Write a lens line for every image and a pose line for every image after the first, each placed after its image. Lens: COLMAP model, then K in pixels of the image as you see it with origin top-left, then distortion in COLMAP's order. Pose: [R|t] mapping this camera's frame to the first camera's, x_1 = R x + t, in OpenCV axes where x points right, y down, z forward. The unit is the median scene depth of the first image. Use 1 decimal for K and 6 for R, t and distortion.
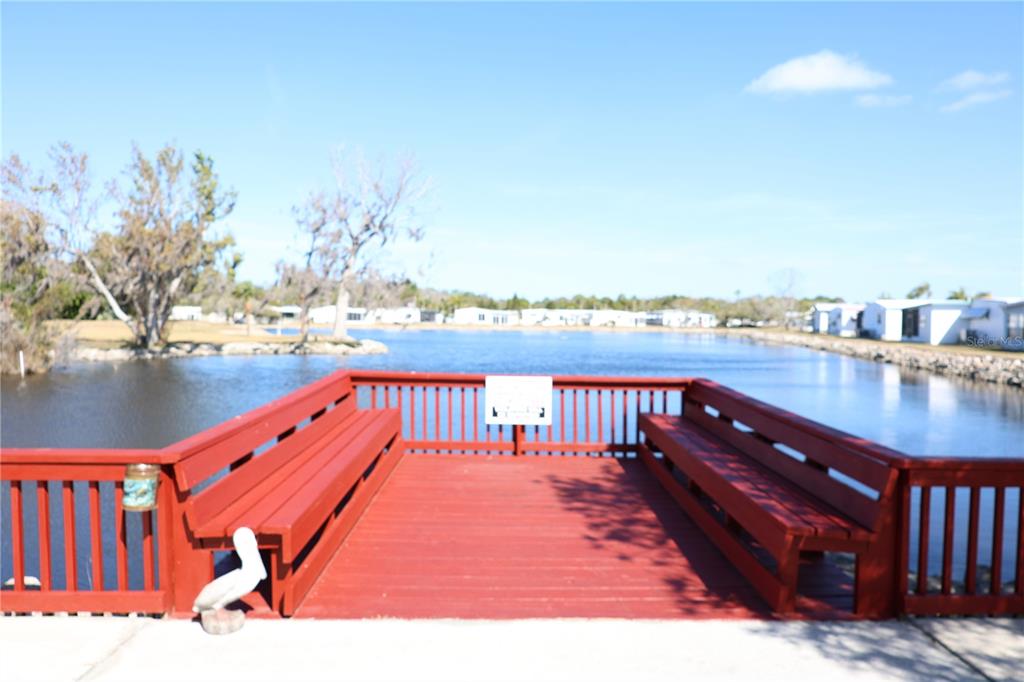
lens RADIAL K [[710.3, 0, 514.1], [0, 710.3, 337.4], [0, 0, 1]] dist [-0.002195, 0.001444]
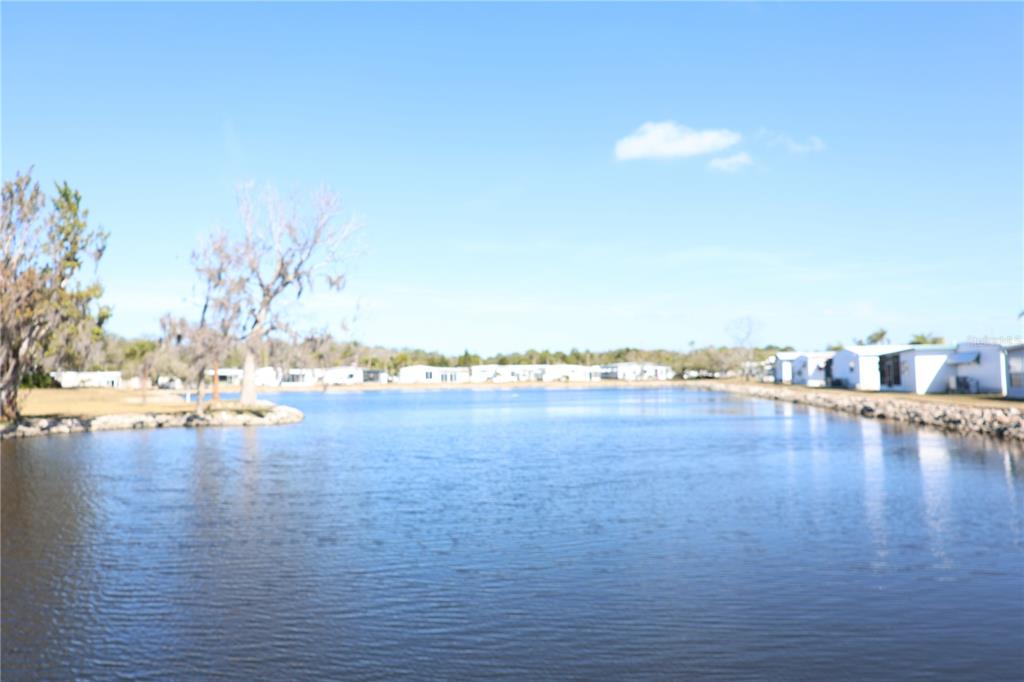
lens RADIAL K [[710.3, 0, 514.1], [0, 710.3, 337.4], [0, 0, 1]] dist [-0.002195, 0.001444]
pose [[0.997626, -0.022166, 0.065199, 0.008541], [0.027242, 0.996580, -0.078019, -0.002153], [-0.063247, 0.079610, 0.994818, 0.055020]]
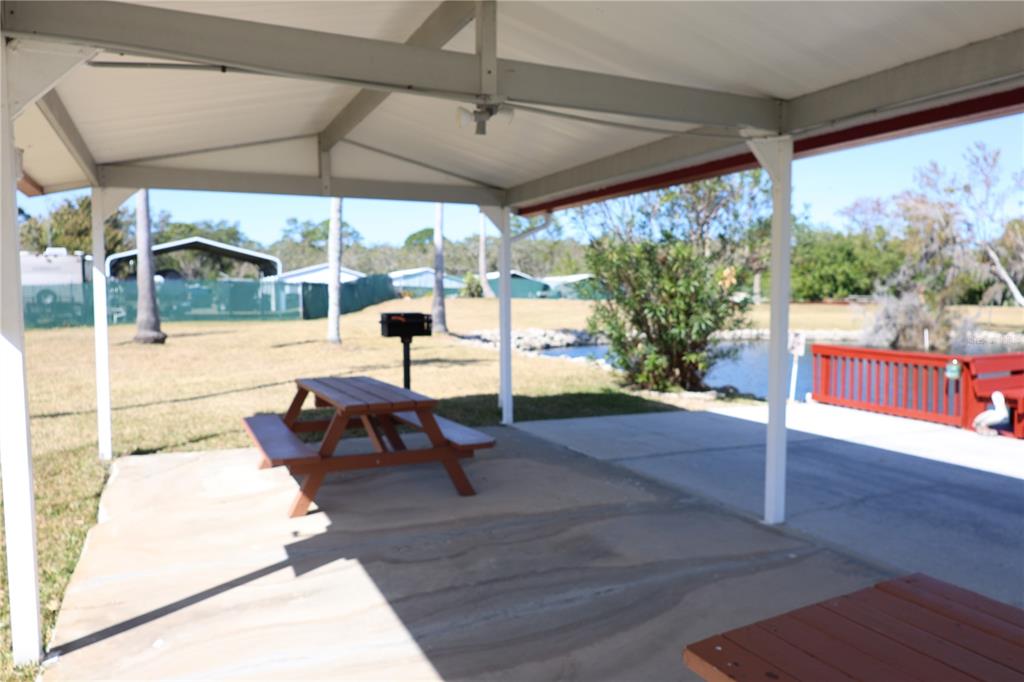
lens RADIAL K [[710.3, 0, 514.1], [0, 710.3, 337.4], [0, 0, 1]] dist [-0.002195, 0.001444]
pose [[0.417109, 0.052855, -0.907318, 0.384821], [-0.035529, 0.998493, 0.041833, 0.021602], [0.908162, 0.014787, 0.418358, -0.507084]]
